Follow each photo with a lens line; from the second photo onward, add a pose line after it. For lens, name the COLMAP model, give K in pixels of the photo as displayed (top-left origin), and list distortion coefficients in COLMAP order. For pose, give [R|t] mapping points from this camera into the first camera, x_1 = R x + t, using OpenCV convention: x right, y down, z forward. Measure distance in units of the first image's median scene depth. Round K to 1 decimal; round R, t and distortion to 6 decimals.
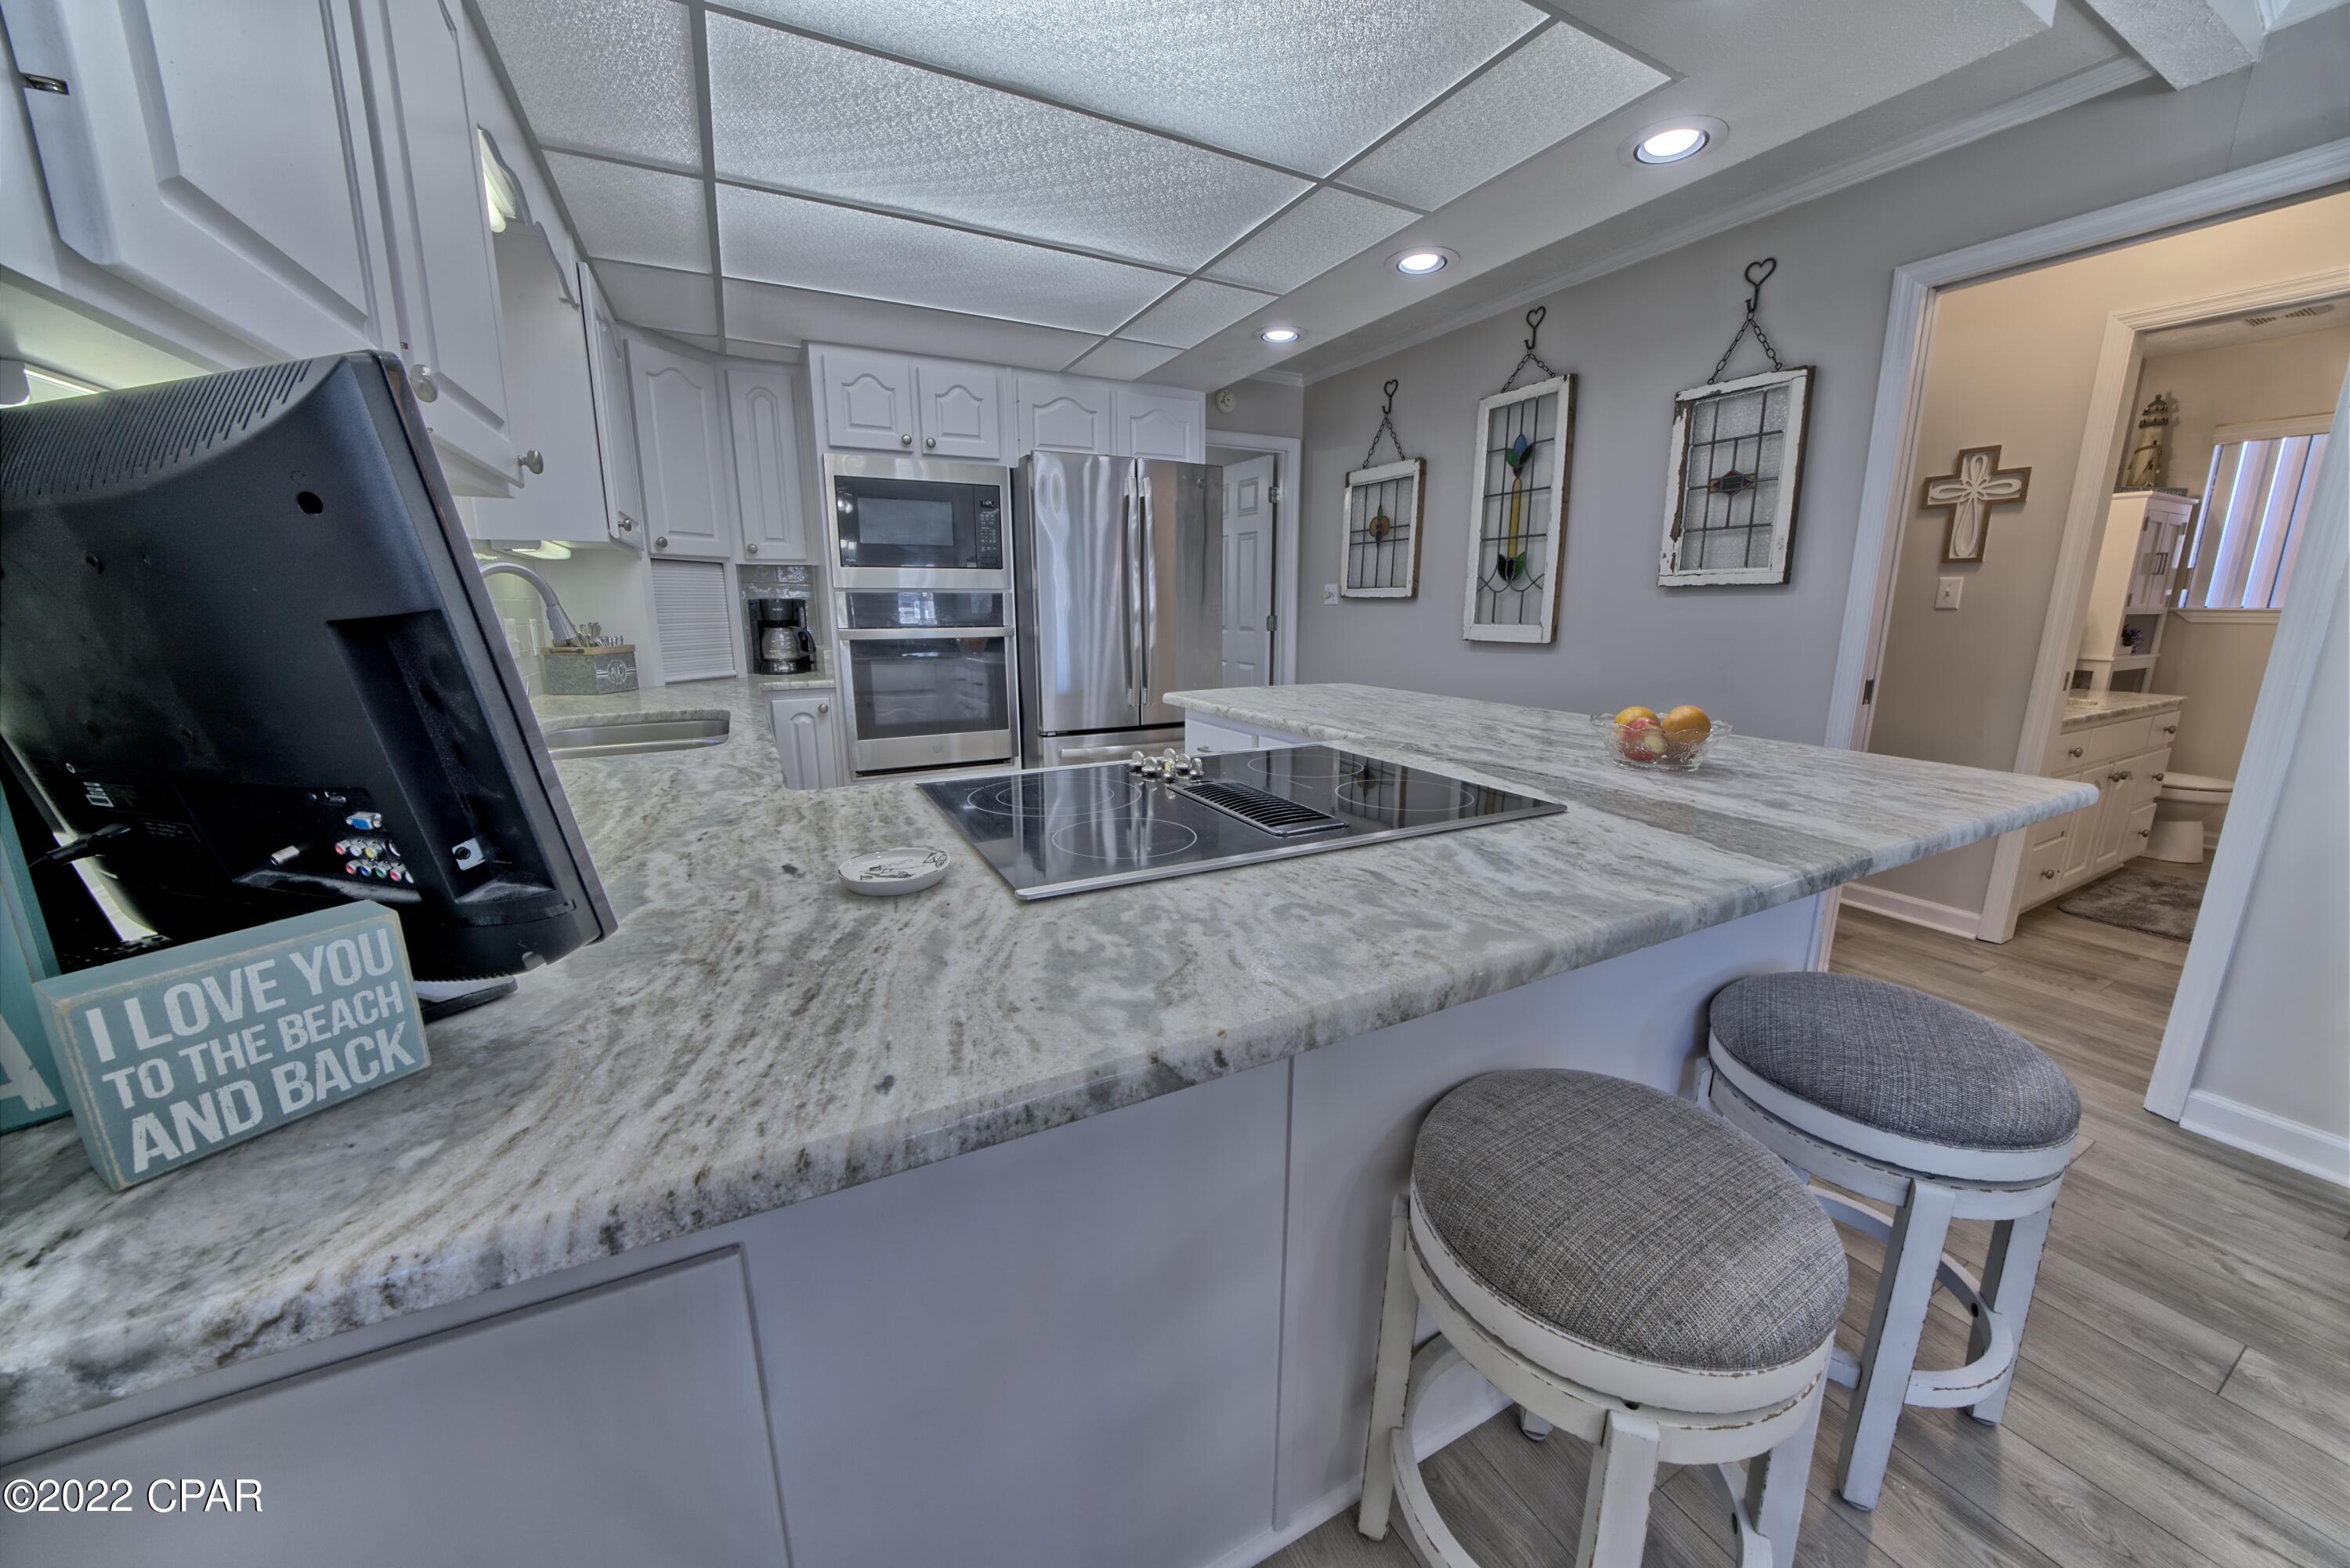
lens RADIAL K [[810.5, 0, 1176.2], [0, 810.5, 775.1], [0, 0, 1]] dist [-0.024771, 0.002265]
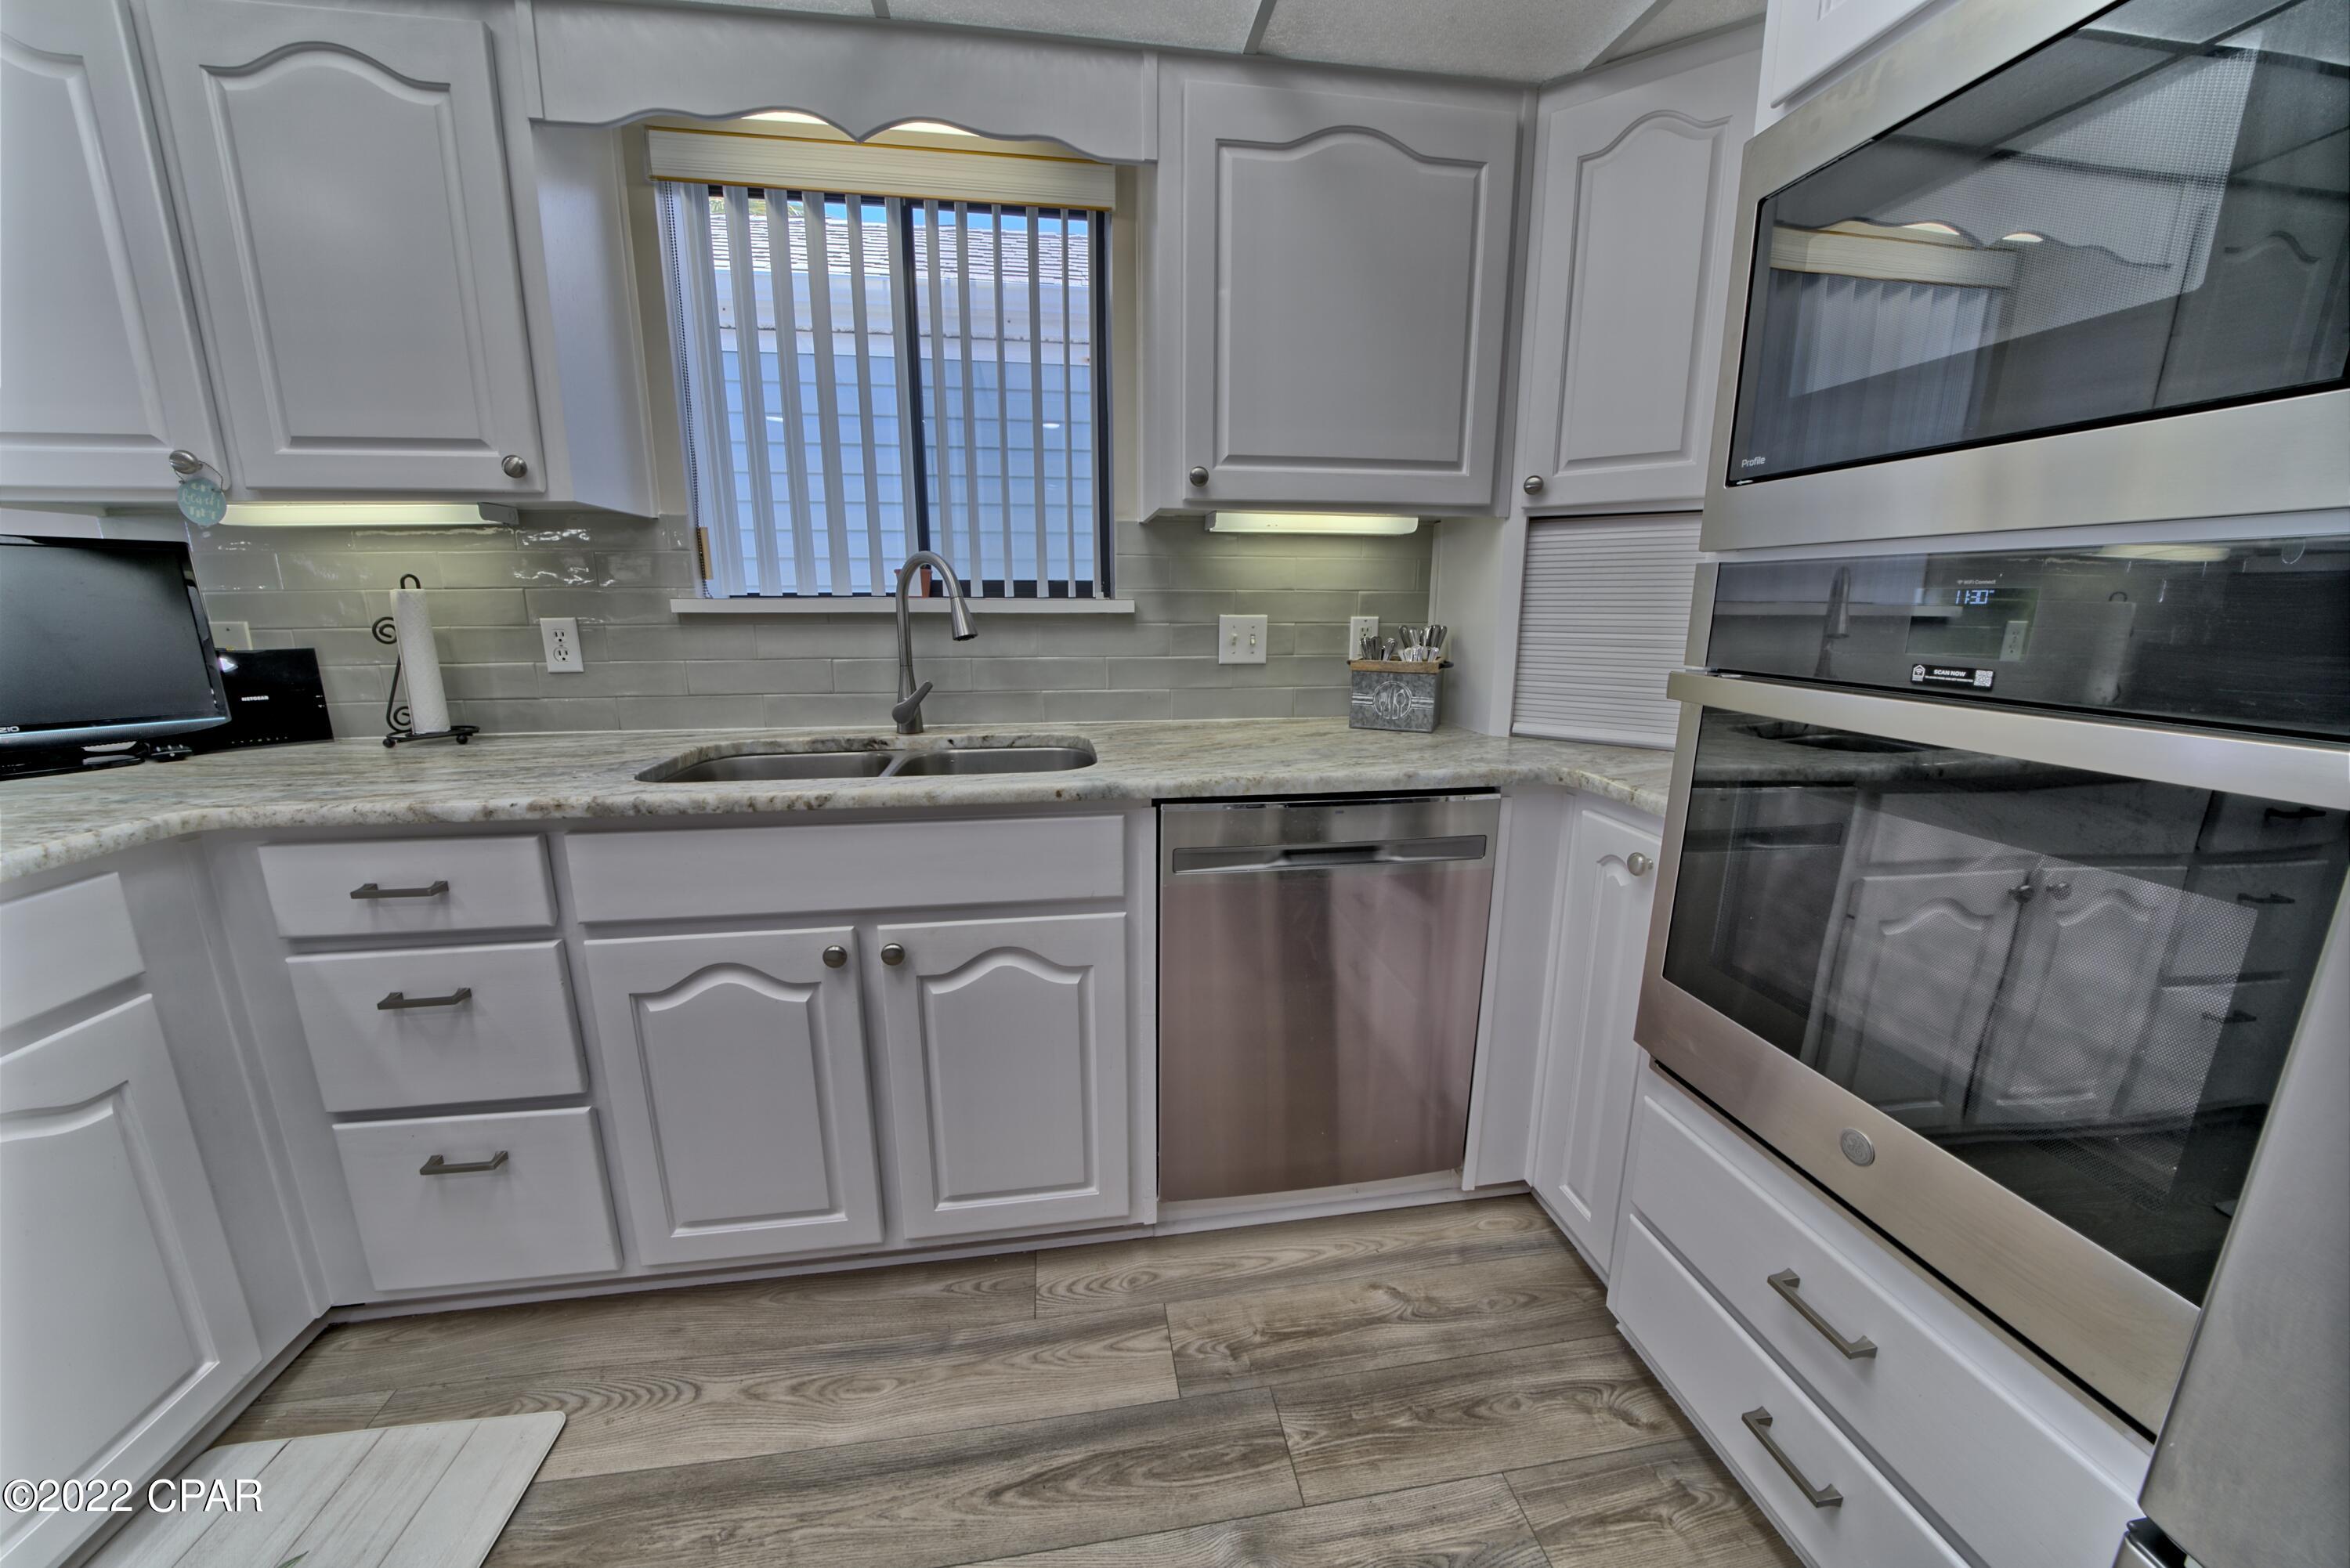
lens RADIAL K [[810.5, 0, 1176.2], [0, 810.5, 775.1], [0, 0, 1]] dist [-0.024771, 0.002265]
pose [[-0.321789, 0.200479, -0.925343, -0.012904], [-0.193743, 0.942703, 0.271615, -0.203253], [0.926777, 0.266682, -0.264510, 0.964639]]
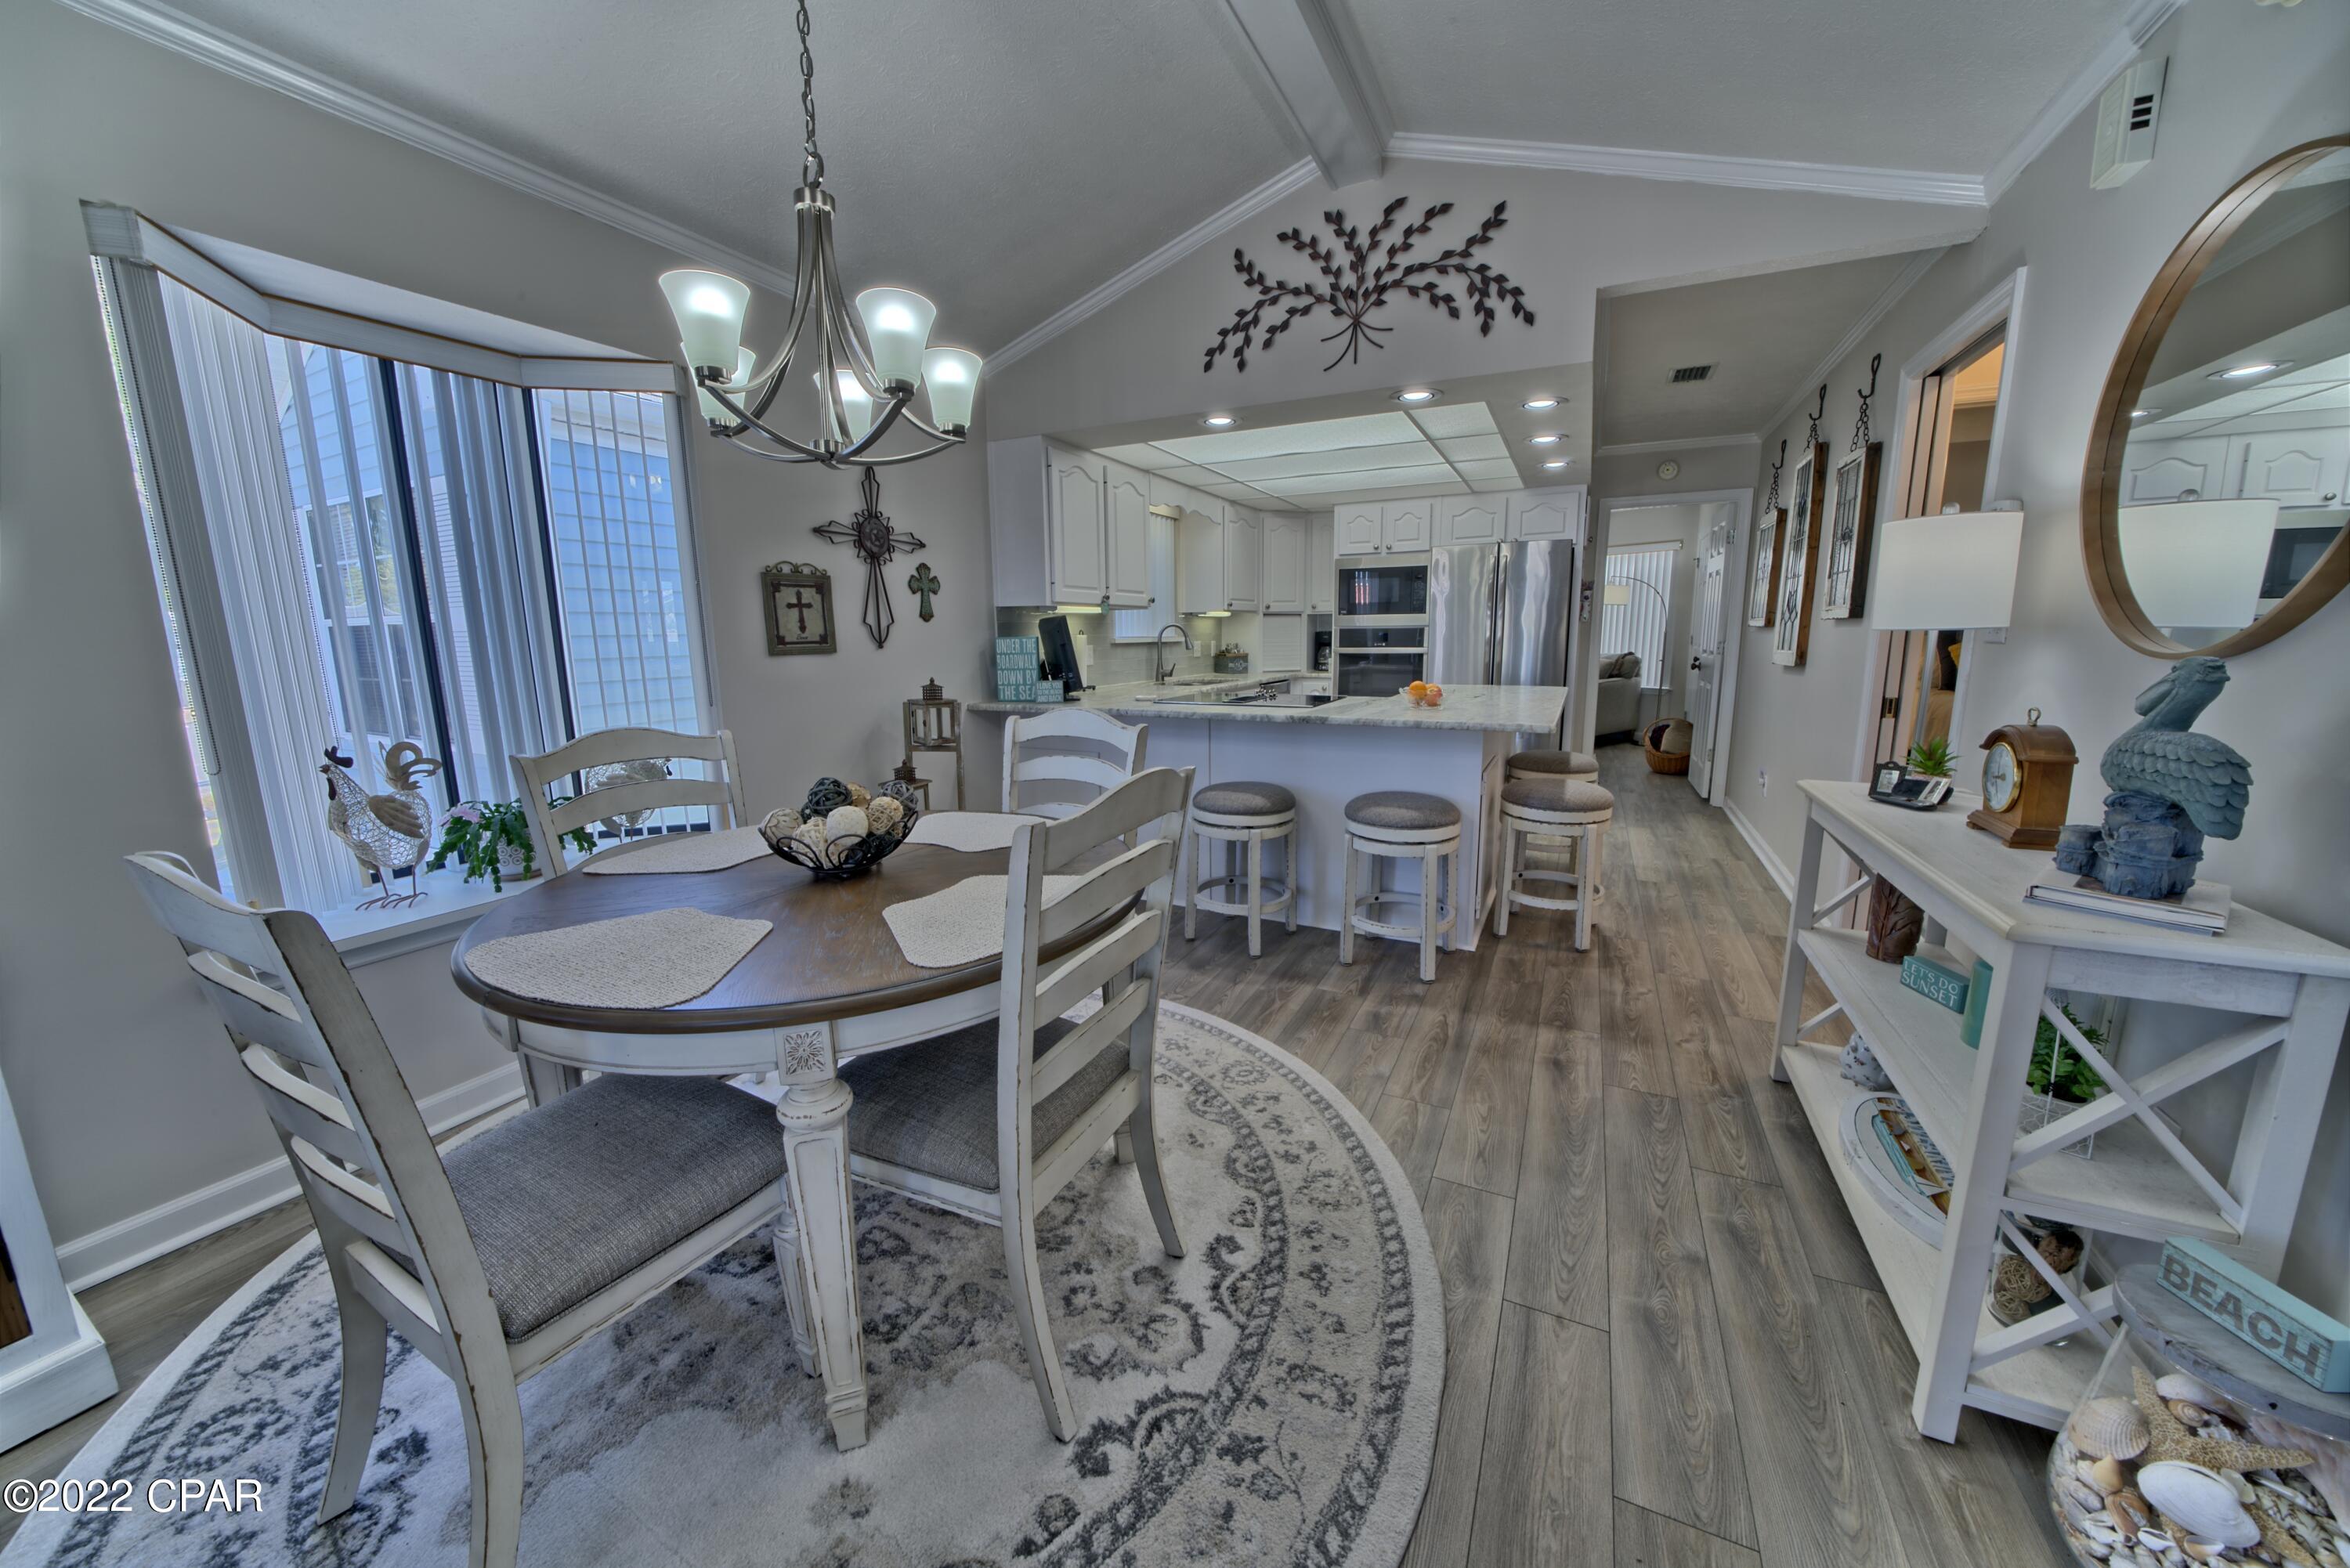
lens RADIAL K [[810.5, 0, 1176.2], [0, 810.5, 775.1], [0, 0, 1]] dist [-0.024771, 0.002265]
pose [[0.584538, 0.135152, -0.800031, 1.023237], [-0.154302, 0.986551, 0.053921, 0.080281], [0.796559, 0.091928, 0.597531, -0.465438]]
